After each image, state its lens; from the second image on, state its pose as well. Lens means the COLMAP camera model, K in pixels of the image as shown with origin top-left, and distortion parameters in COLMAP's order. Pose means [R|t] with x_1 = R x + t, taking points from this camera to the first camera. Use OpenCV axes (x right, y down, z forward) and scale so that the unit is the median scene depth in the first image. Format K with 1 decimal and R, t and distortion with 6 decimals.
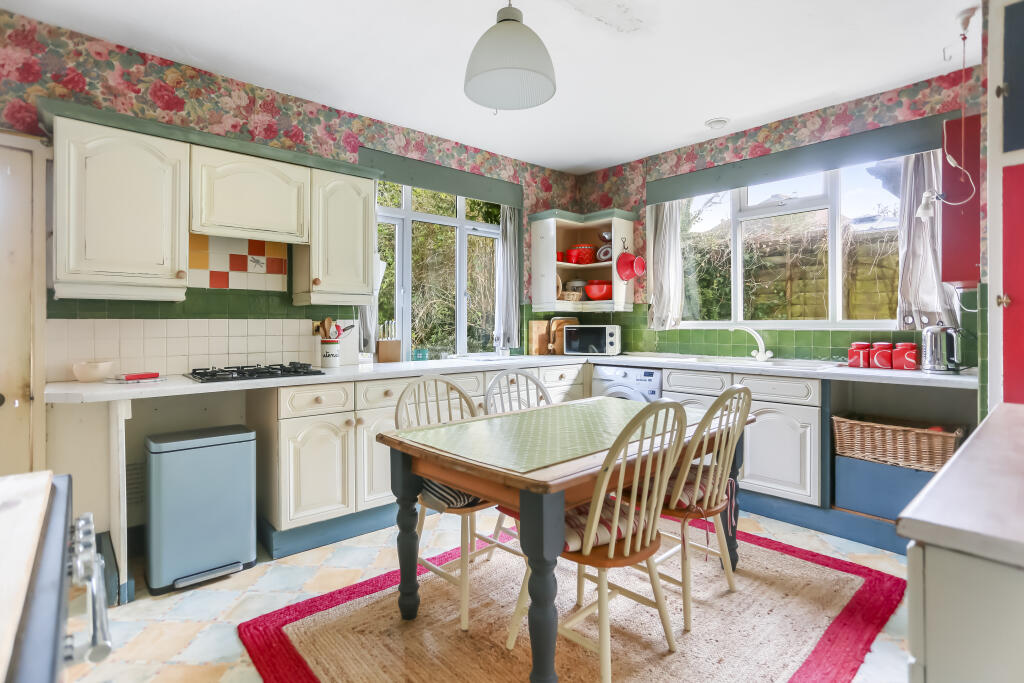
lens RADIAL K [[501.5, 0, 516.9], [0, 501.5, 332.1], [0, 0, 1]] dist [-0.021271, 0.006145]
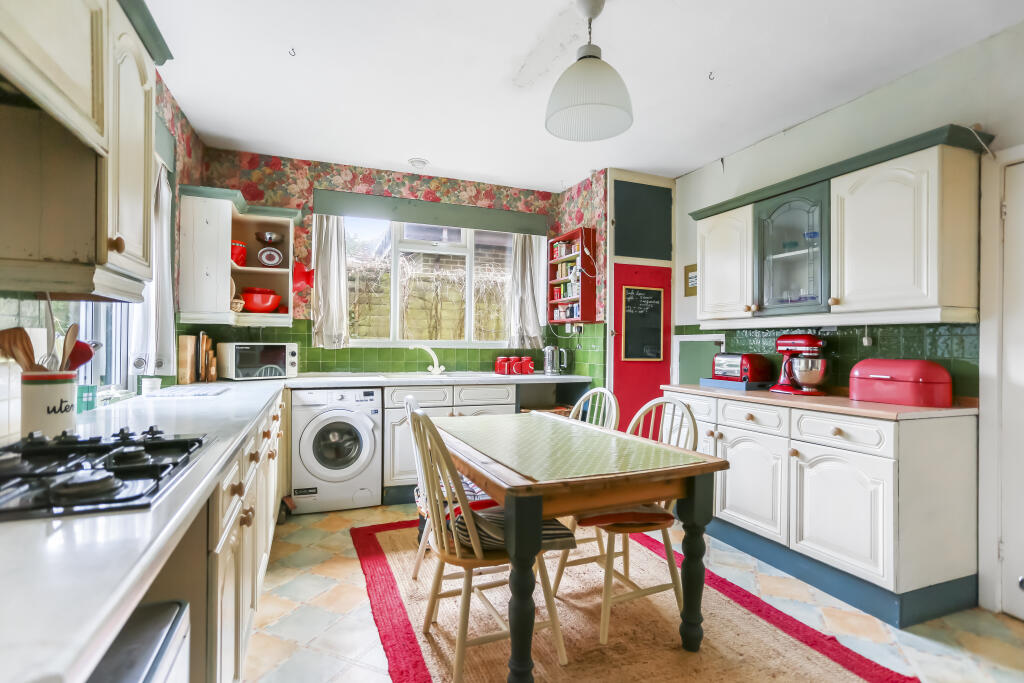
lens RADIAL K [[501.5, 0, 513.3], [0, 501.5, 346.6], [0, 0, 1]] dist [-0.021271, 0.006145]
pose [[0.366595, 0.000173, 0.930381, -0.571748], [0.002493, 0.999996, -0.001168, -0.006804], [-0.930377, 0.002748, 0.366593, 0.398258]]
